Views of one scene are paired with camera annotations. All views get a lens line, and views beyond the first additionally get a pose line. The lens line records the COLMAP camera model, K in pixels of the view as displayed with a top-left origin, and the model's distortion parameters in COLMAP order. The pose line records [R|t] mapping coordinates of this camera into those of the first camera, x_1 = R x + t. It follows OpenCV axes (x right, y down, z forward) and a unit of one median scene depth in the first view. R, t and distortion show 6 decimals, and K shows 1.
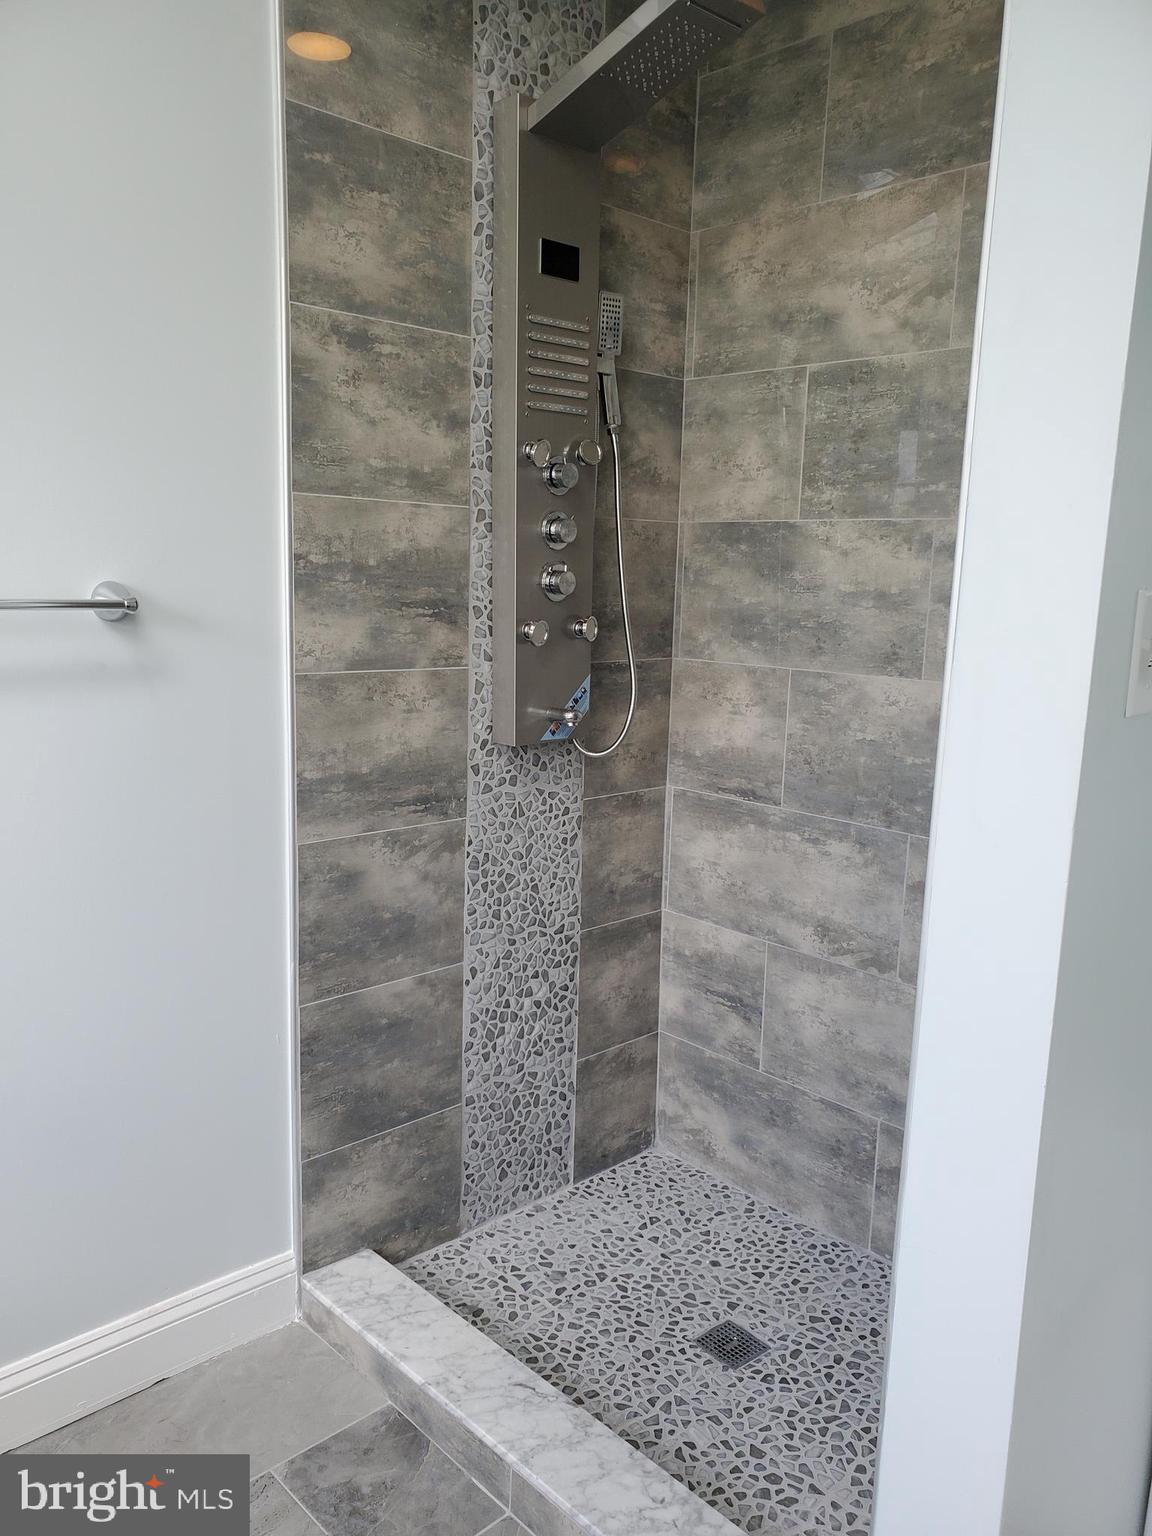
lens RADIAL K [[1173.1, 0, 570.9], [0, 1173.1, 779.2], [0, 0, 1]] dist [0.035704, -0.039293]
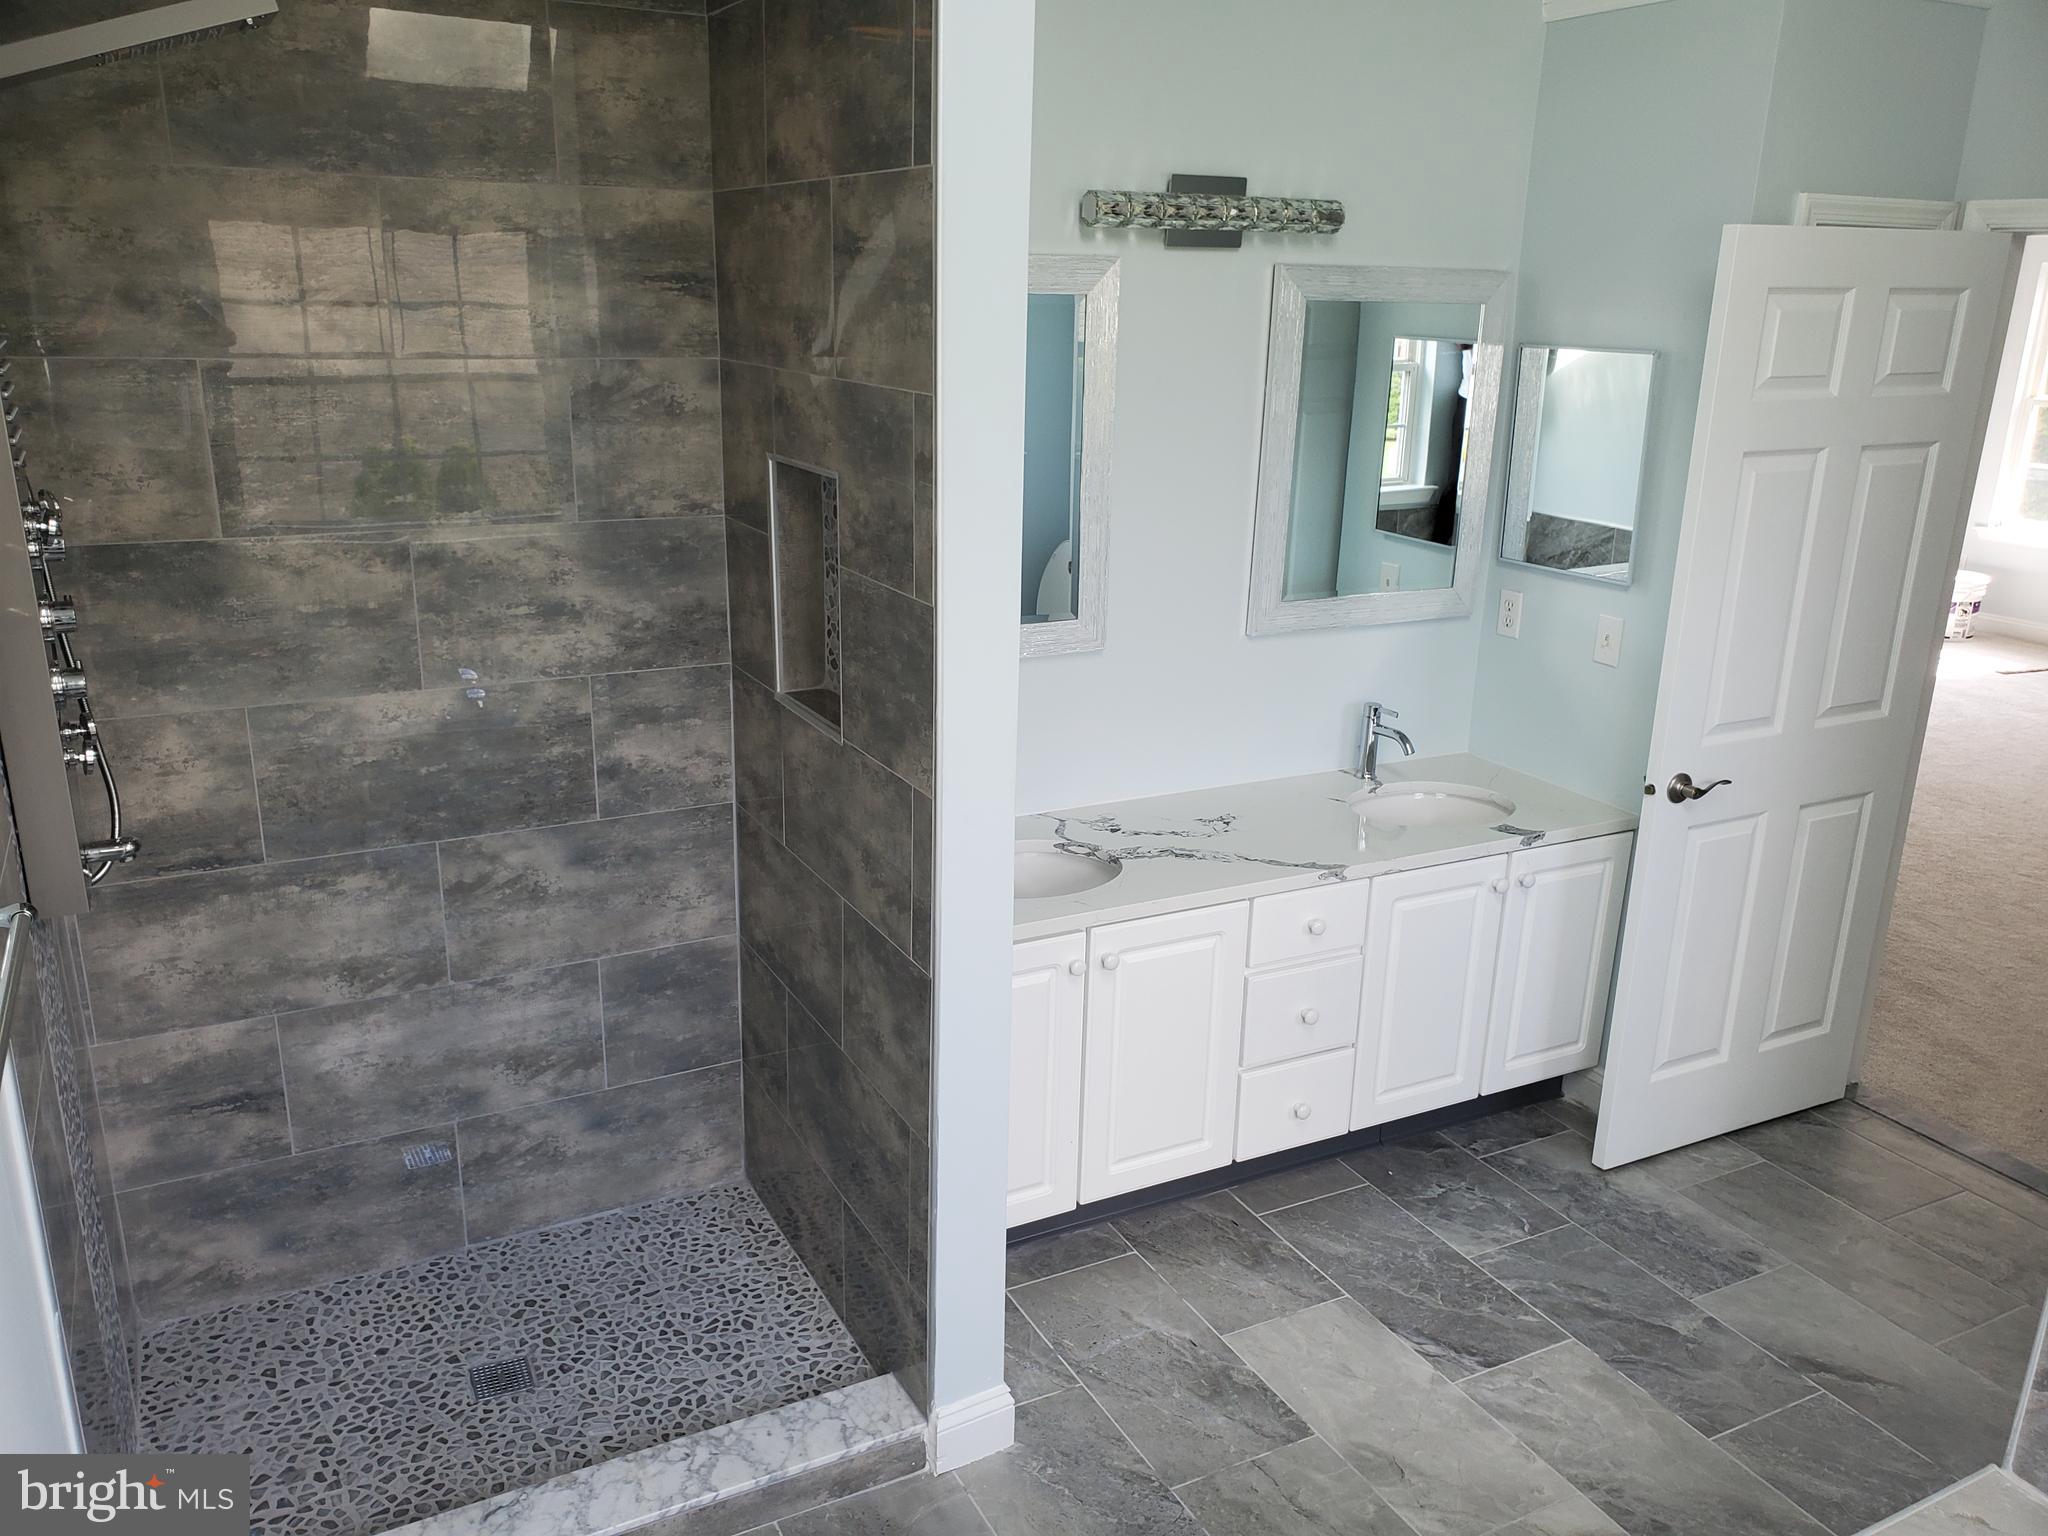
lens RADIAL K [[1564.1, 0, 1017.3], [0, 1564.1, 764.9], [0, 0, 1]] dist [0.035704, -0.039293]
pose [[0.279296, -0.298017, 0.912787, -0.730923], [0.155946, 0.952074, 0.263128, -0.274273], [-0.947457, 0.068855, 0.312385, 0.115158]]
